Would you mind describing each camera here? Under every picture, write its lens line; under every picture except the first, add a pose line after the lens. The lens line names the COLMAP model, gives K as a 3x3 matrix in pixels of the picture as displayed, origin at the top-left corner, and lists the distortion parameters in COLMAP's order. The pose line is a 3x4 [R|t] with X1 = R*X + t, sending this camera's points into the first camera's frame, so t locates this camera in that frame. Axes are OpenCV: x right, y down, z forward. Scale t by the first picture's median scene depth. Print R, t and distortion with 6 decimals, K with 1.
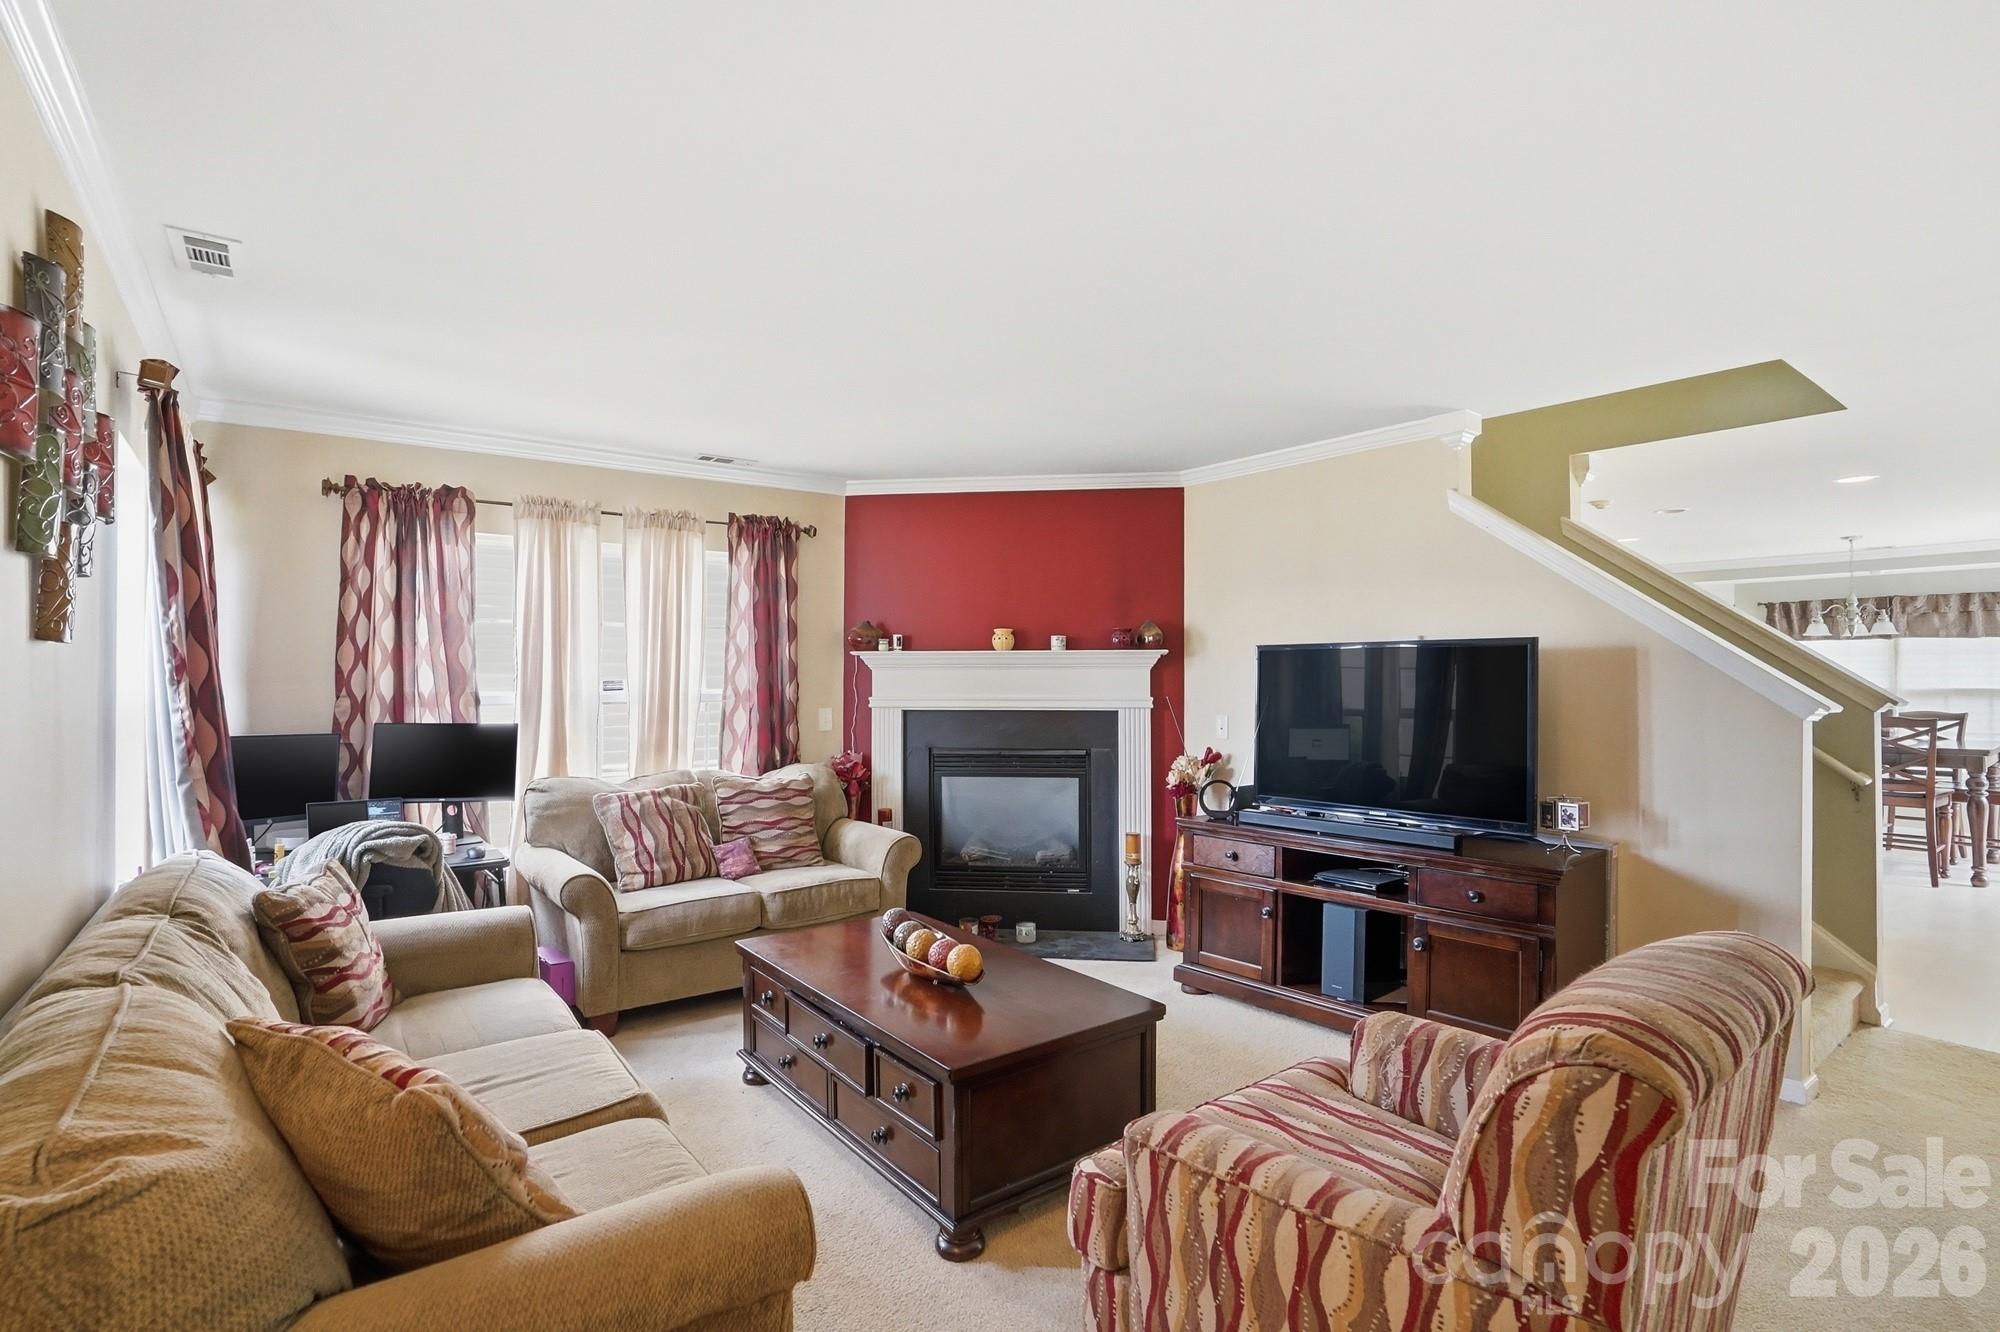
lens RADIAL K [[958.4, 0, 984.9], [0, 958.4, 666.3], [0, 0, 1]] dist [-0.034719, 0.008600]
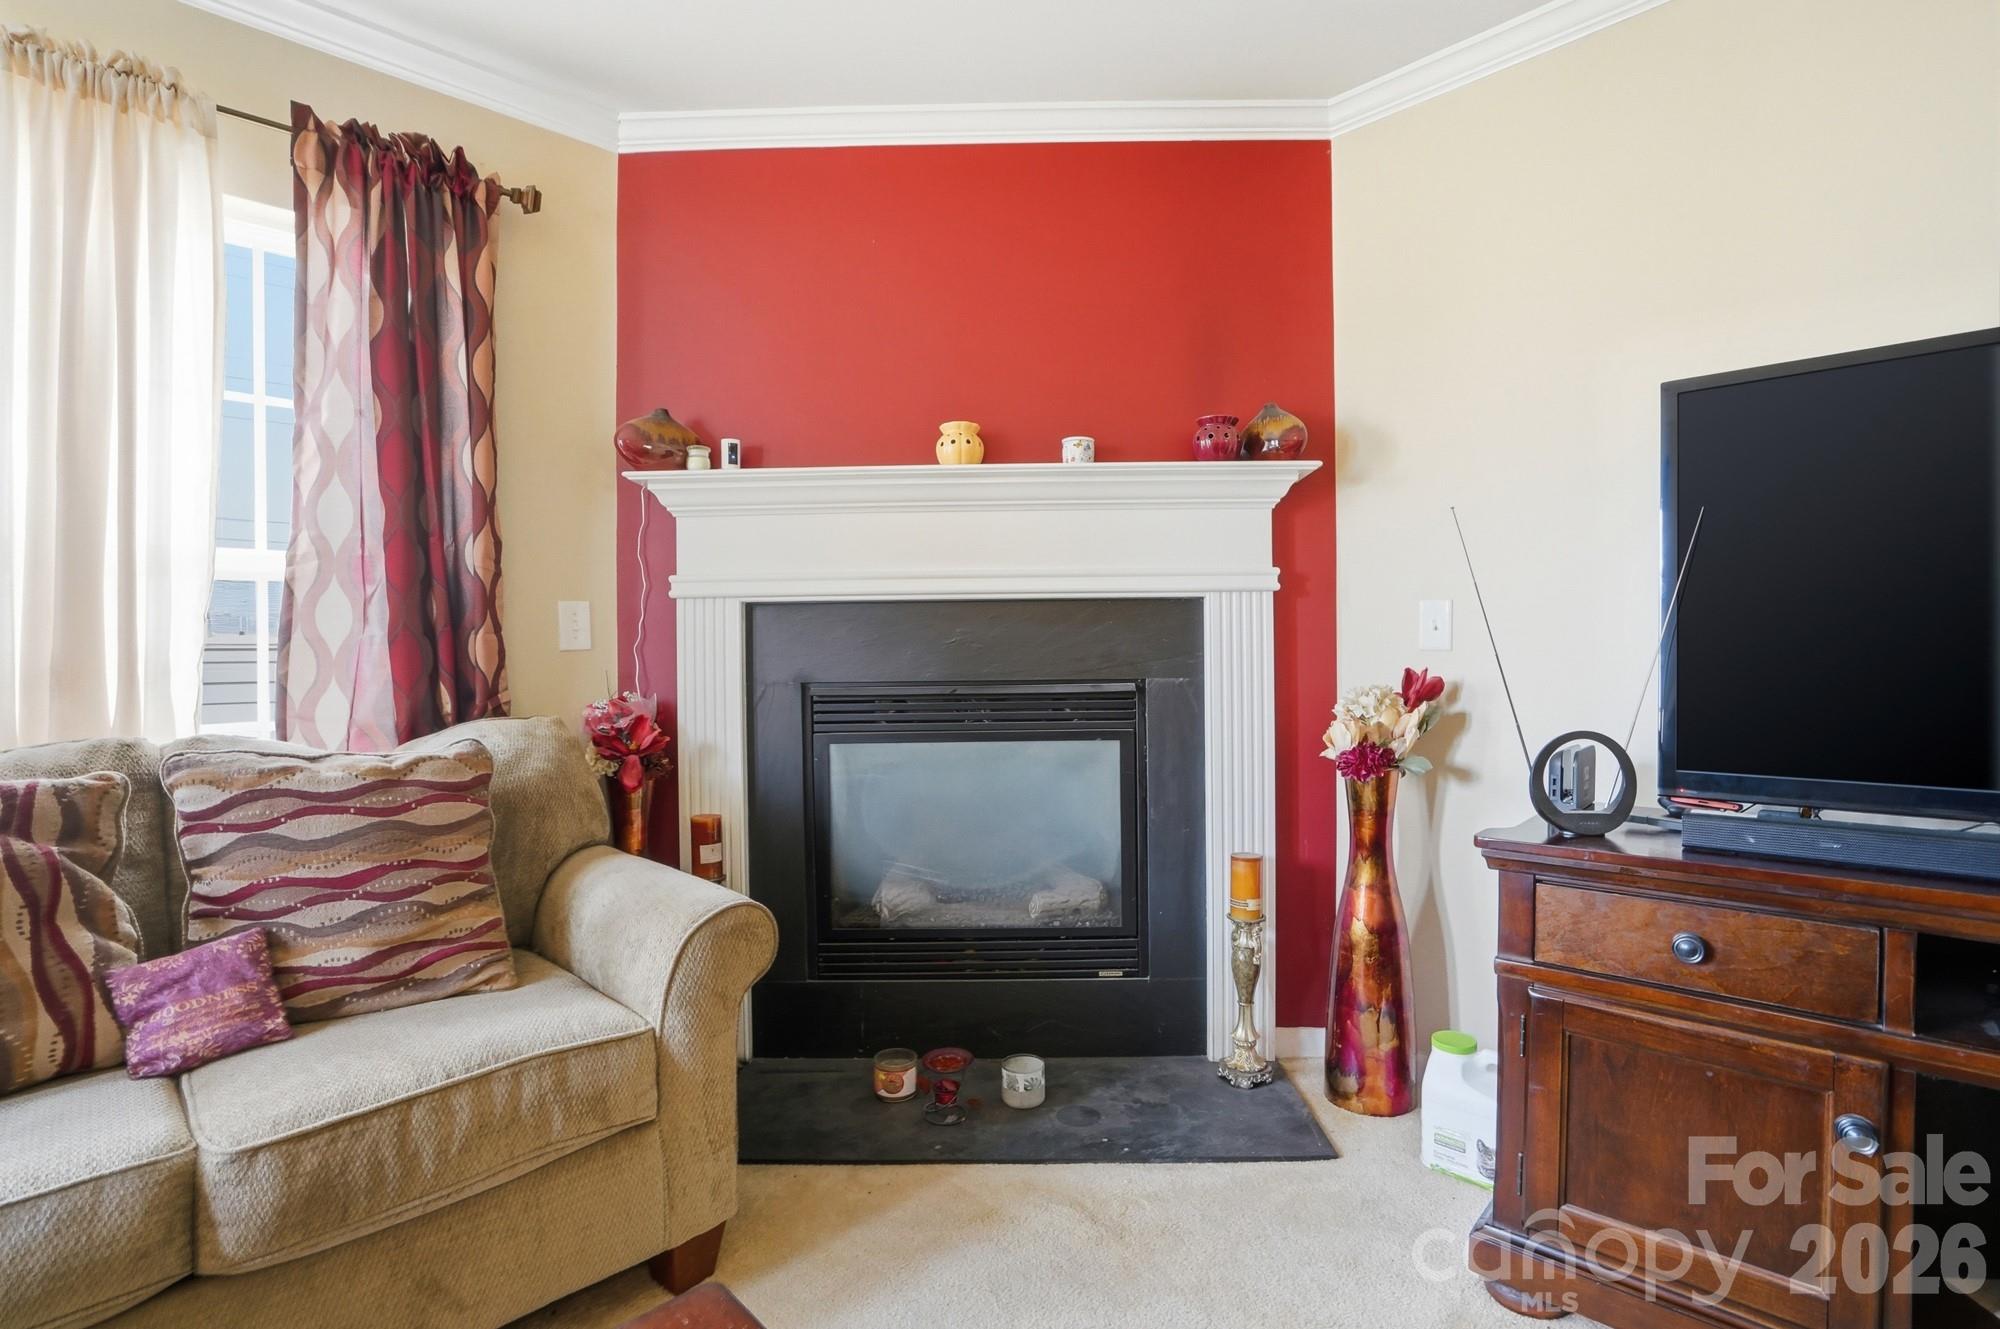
lens RADIAL K [[936.1, 0, 996.0], [0, 936.1, 665.5], [0, 0, 1]] dist [-0.056992, 0.024168]
pose [[0.991496, -0.010947, 0.129675, -0.024967], [0.007500, 0.999606, 0.027034, 0.069632], [-0.129920, -0.025832, 0.991188, 0.575118]]
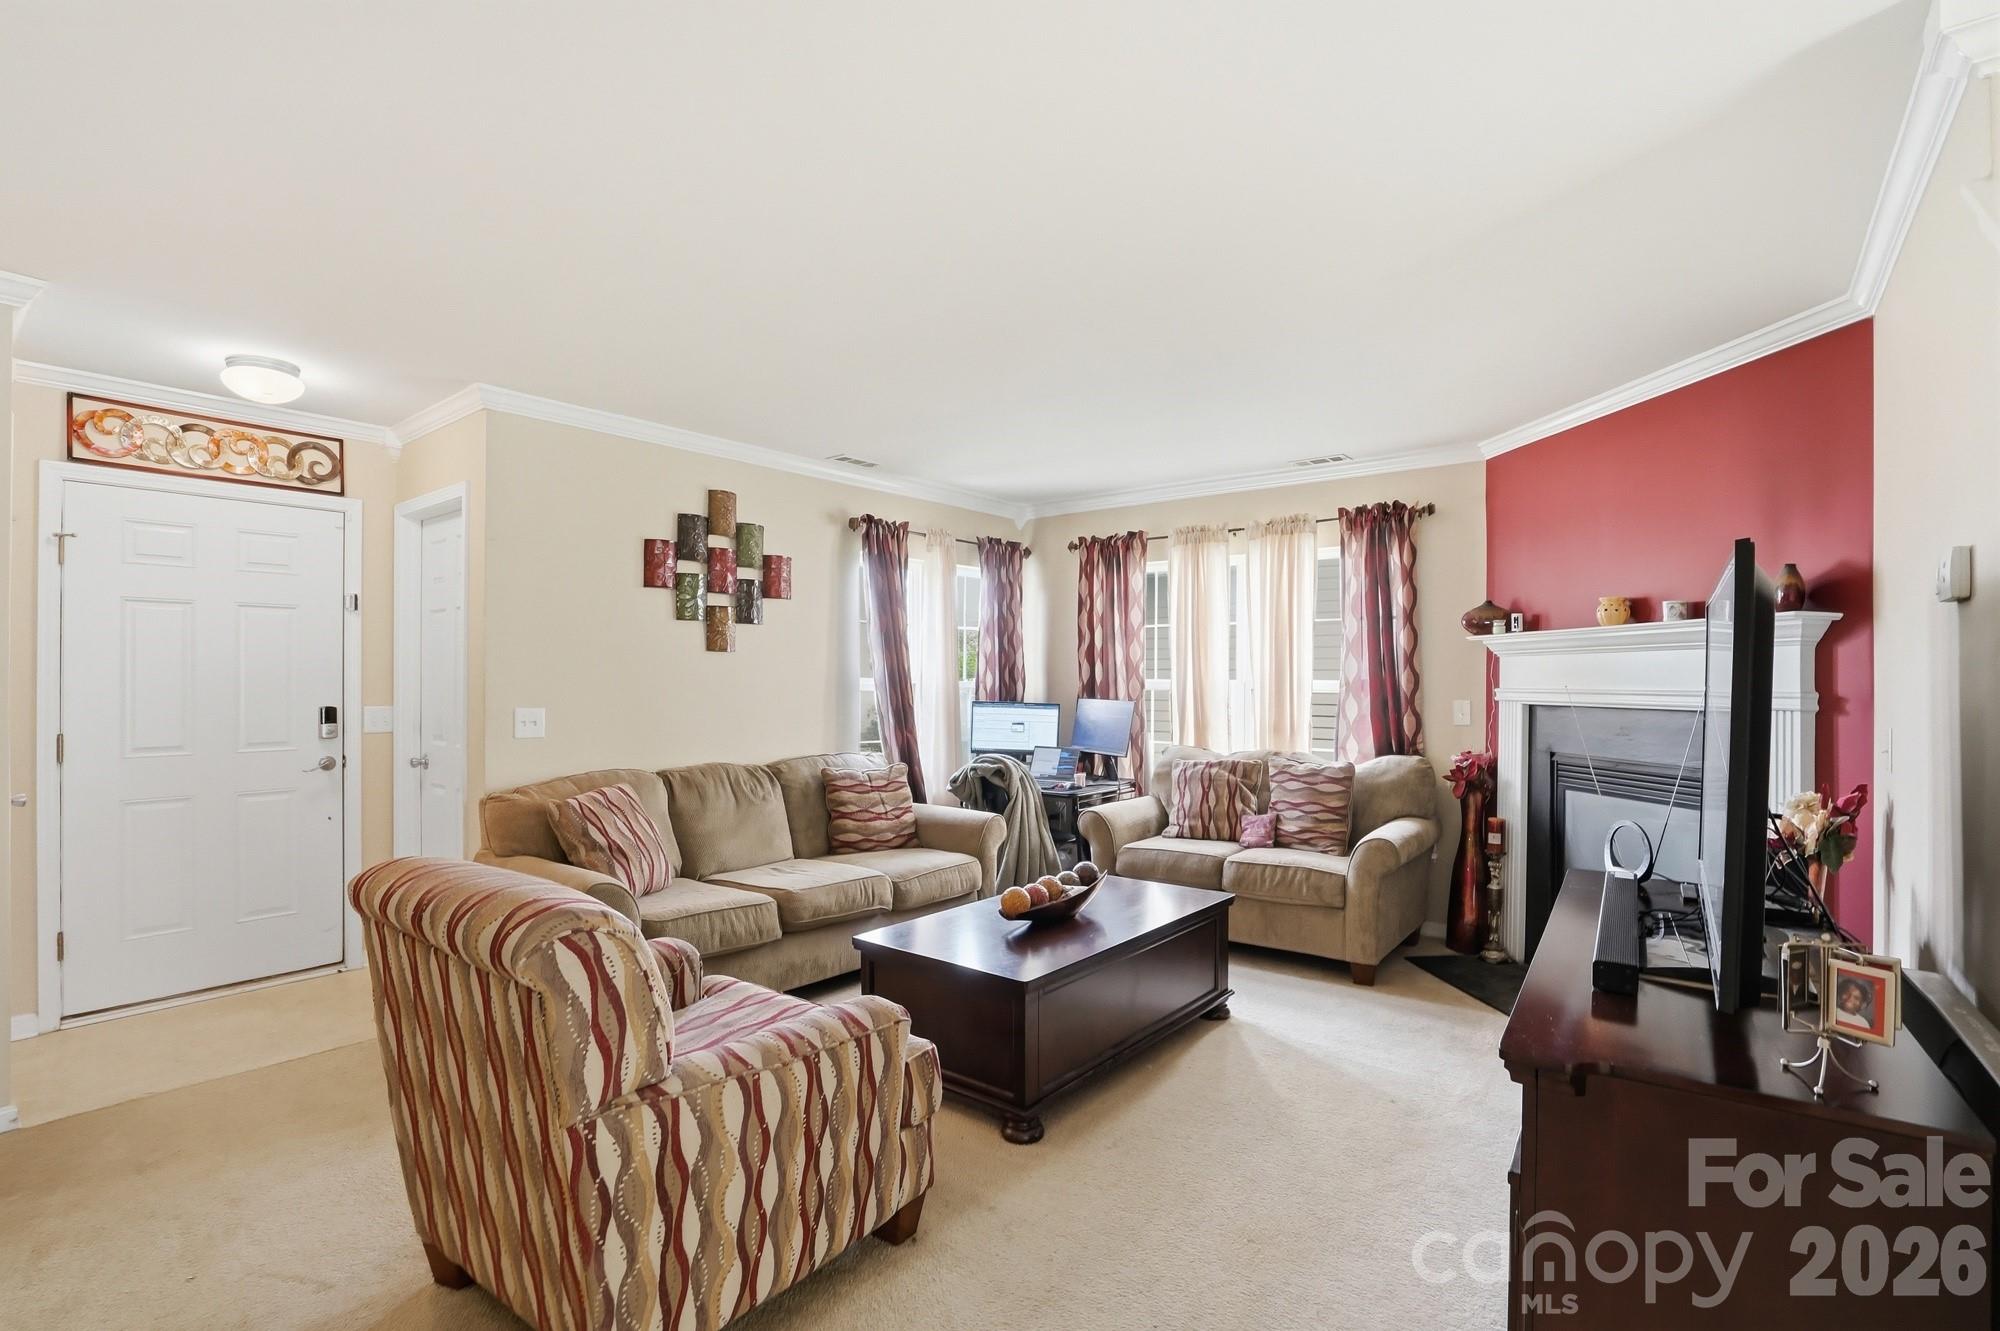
lens RADIAL K [[932.7, 0, 1027.8], [0, 932.7, 675.1], [0, 0, 1]] dist [-0.053133, 0.023200]
pose [[0.280179, -0.001772, -0.959946, 0.603765], [0.009802, 0.999951, 0.001015, 0.016417], [0.959898, -0.009693, 0.280183, 0.391383]]
